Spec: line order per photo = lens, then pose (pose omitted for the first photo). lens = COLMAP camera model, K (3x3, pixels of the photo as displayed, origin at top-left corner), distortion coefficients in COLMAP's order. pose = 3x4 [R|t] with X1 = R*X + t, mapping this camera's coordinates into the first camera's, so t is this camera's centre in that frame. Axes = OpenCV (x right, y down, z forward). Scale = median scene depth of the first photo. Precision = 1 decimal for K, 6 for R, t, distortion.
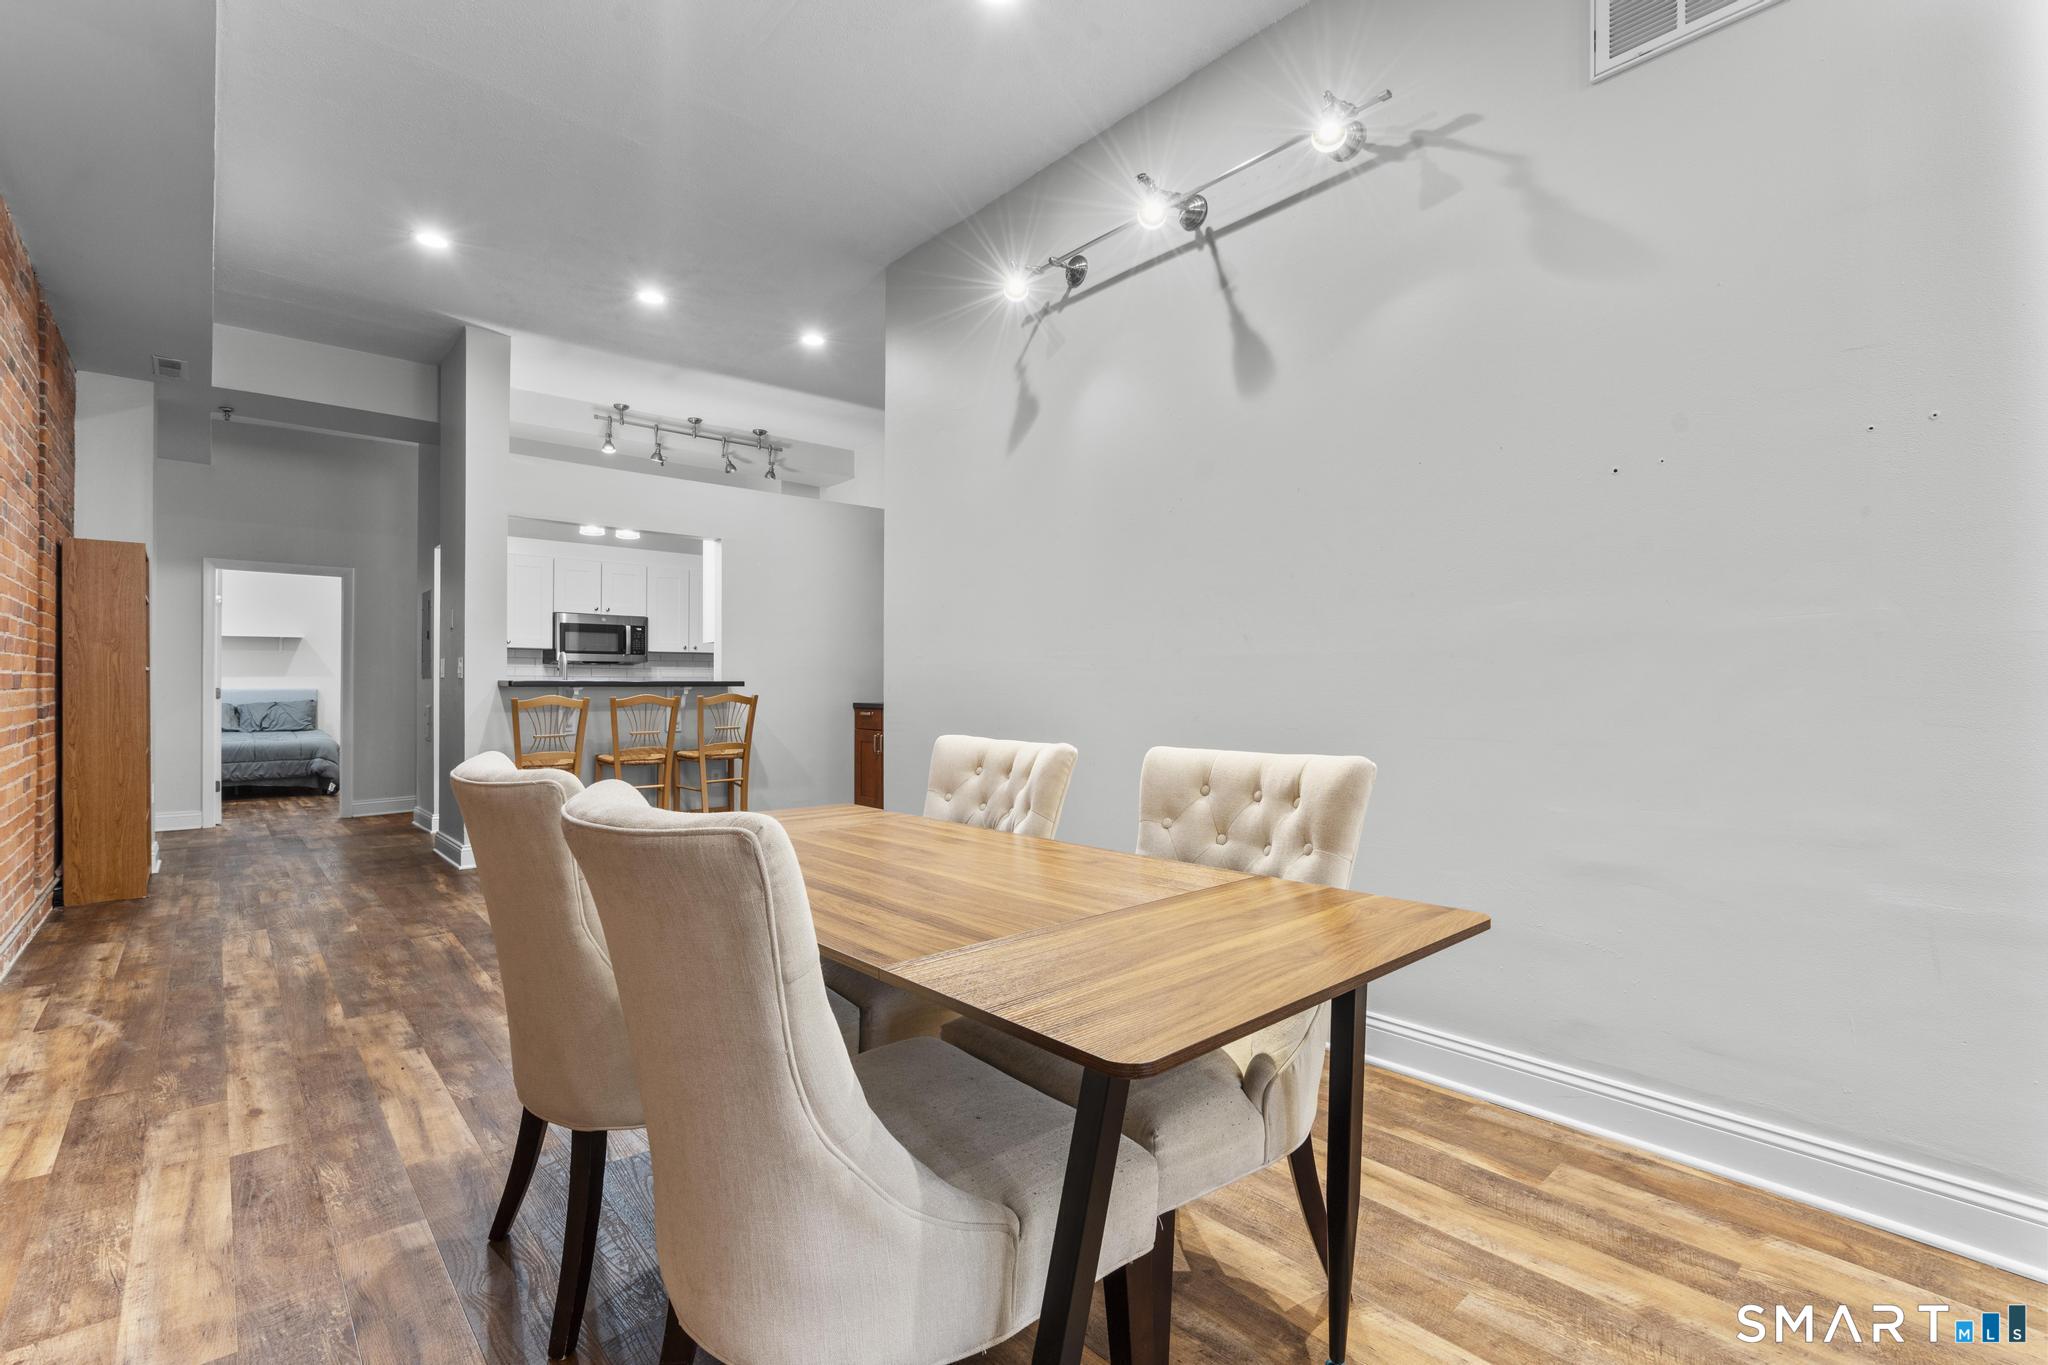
lens RADIAL K [[905.3, 0, 1025.0], [0, 905.3, 688.8], [0, 0, 1]] dist [-0.008218, 0.001634]
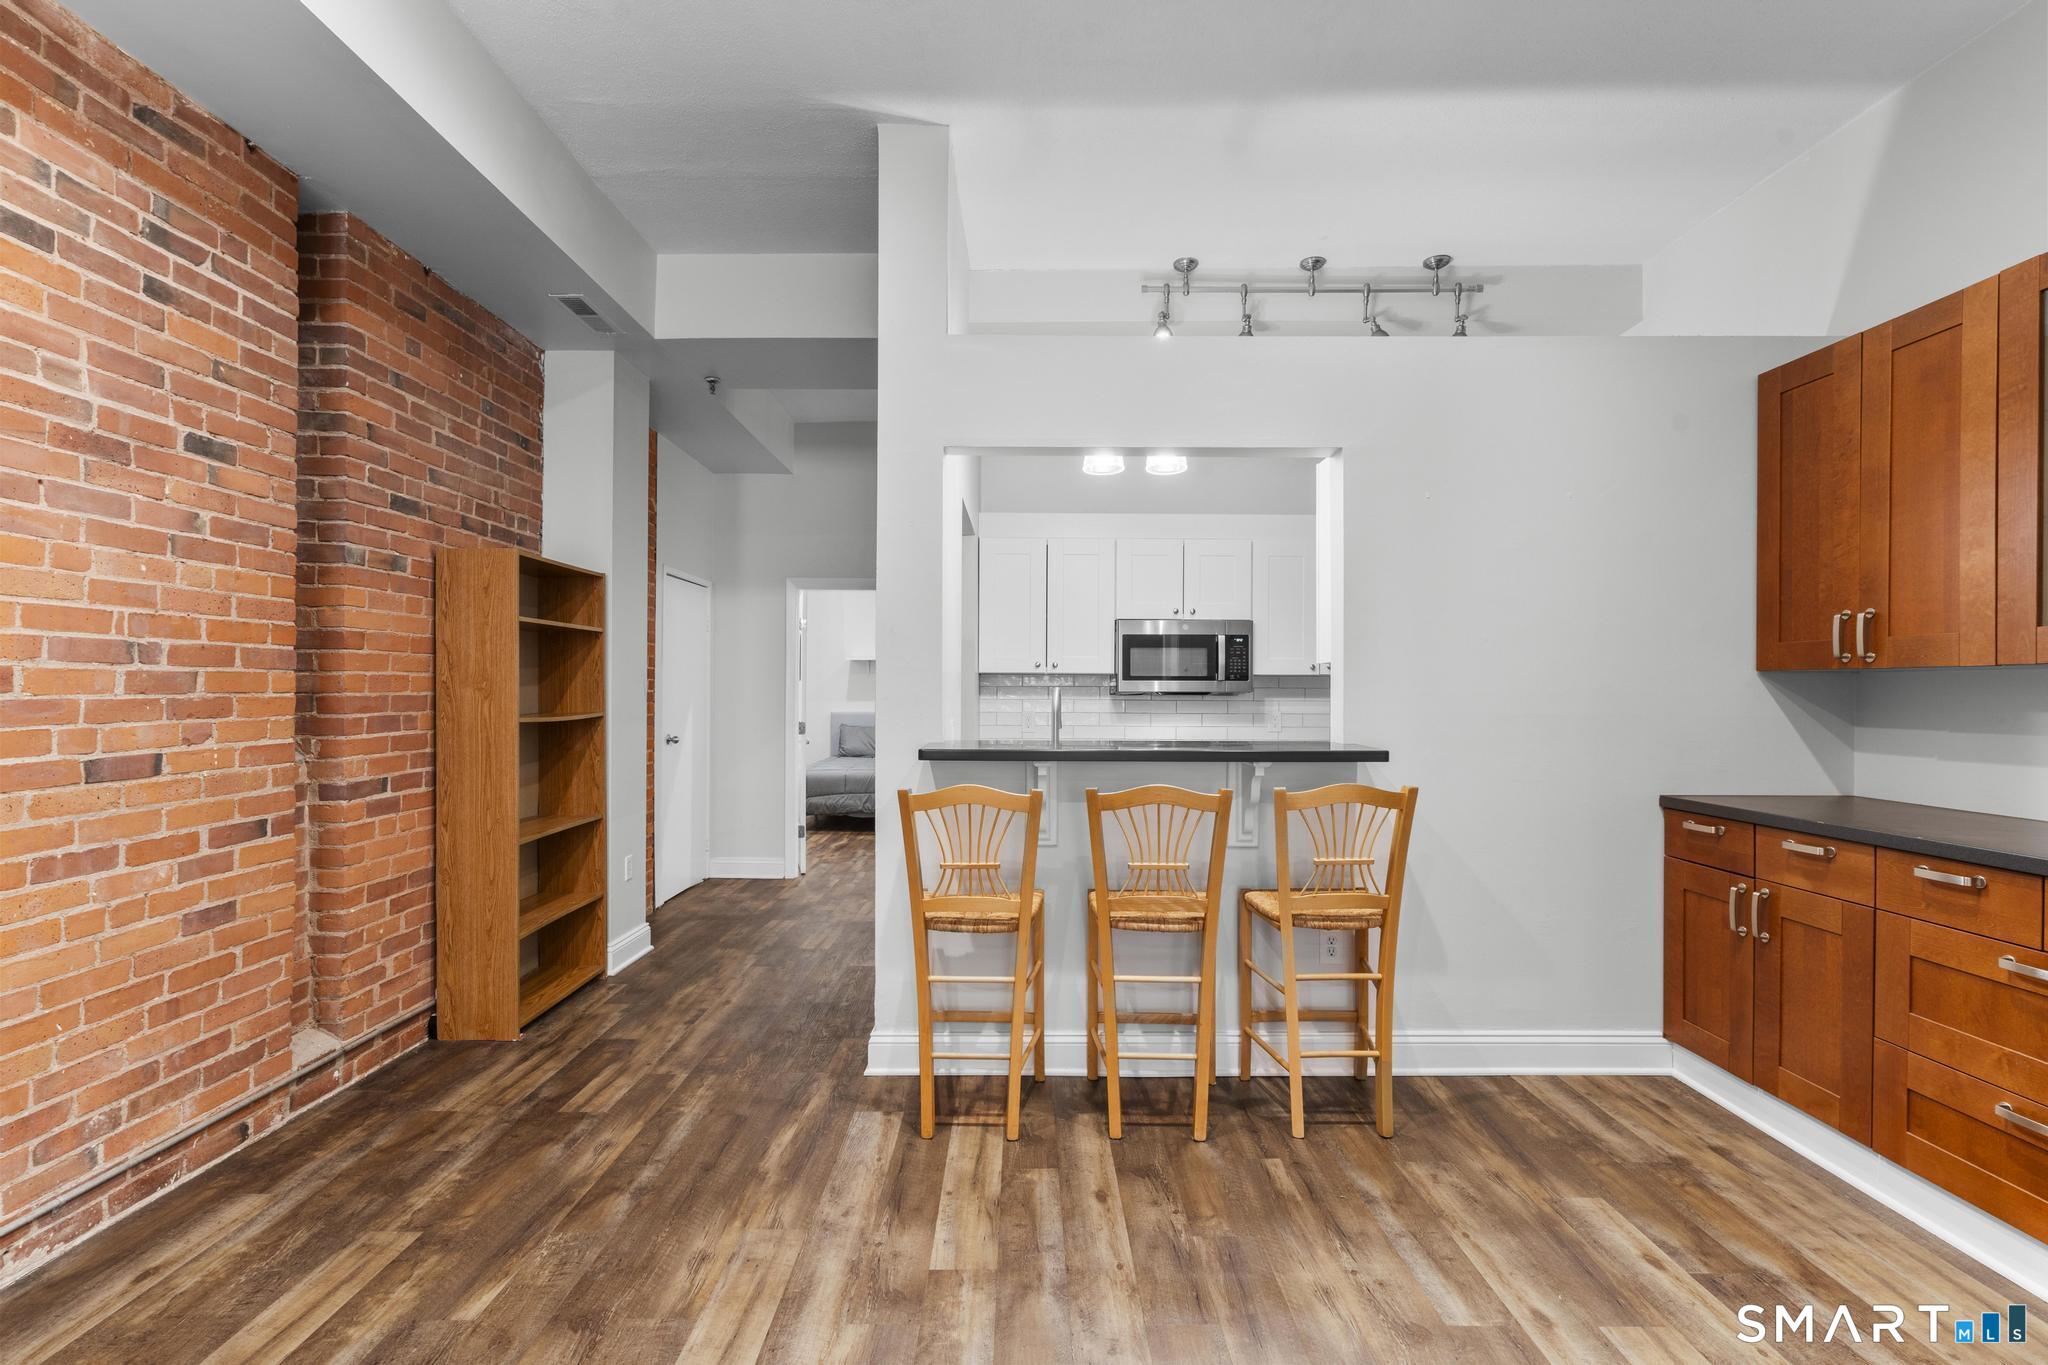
lens RADIAL K [[905.3, 0, 1024.1], [0, 905.3, 687.4], [0, 0, 1]] dist [-0.008218, 0.001634]
pose [[0.742234, -0.000598, -0.670140, -0.132180], [-0.005104, 0.999966, -0.006547, -0.032412], [0.670121, 0.008280, 0.742206, 0.499940]]
